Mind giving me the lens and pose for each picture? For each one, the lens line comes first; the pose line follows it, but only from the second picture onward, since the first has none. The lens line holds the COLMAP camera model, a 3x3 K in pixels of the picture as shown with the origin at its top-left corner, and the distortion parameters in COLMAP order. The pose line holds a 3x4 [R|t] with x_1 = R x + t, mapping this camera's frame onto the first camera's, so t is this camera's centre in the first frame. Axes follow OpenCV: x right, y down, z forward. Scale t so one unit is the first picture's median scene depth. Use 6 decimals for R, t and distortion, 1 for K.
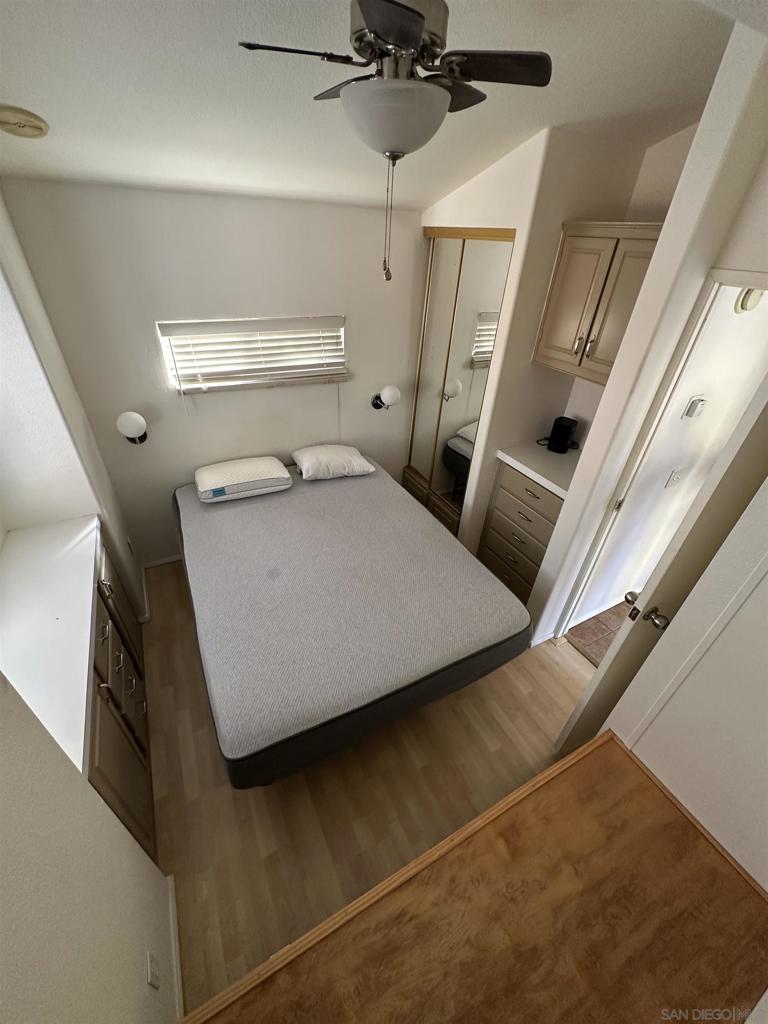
lens RADIAL K [[409.3, 0, 383.5], [0, 409.3, 514.2], [0, 0, 1]] dist [0.007477, -0.000027]
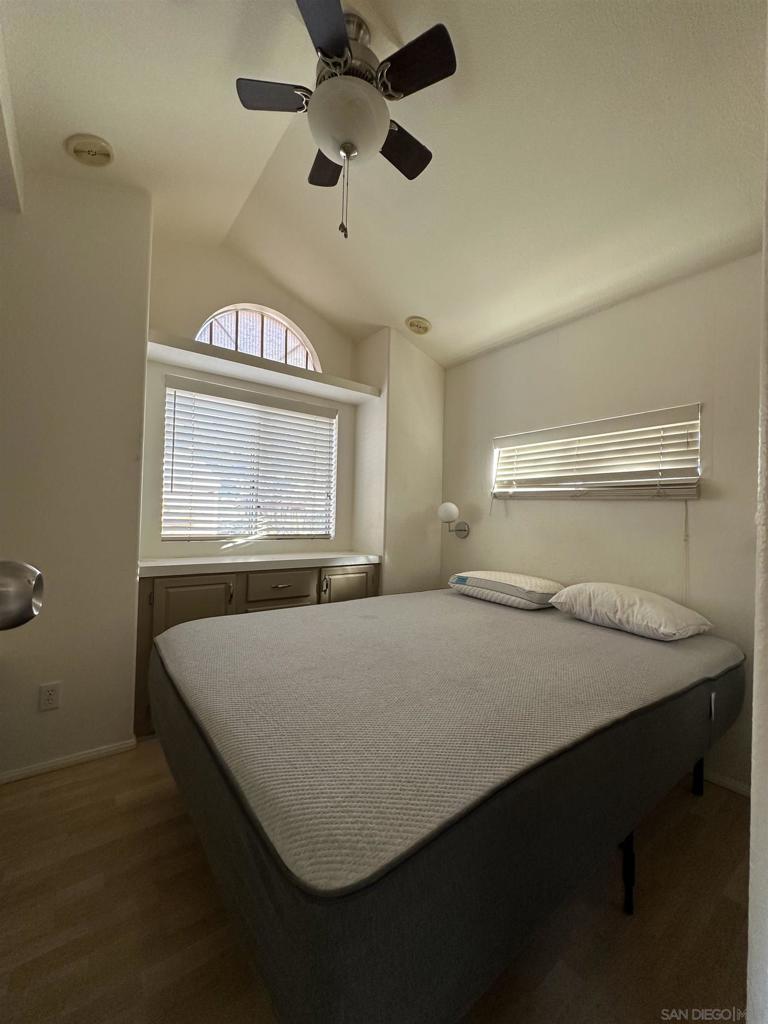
lens RADIAL K [[409.3, 0, 383.5], [0, 409.3, 514.2], [0, 0, 1]] dist [0.007477, -0.000027]
pose [[0.155945, -0.053914, -0.986293, 0.517231], [-0.578000, 0.804729, -0.135378, 0.059803], [0.800998, 0.591189, 0.094331, 0.676711]]
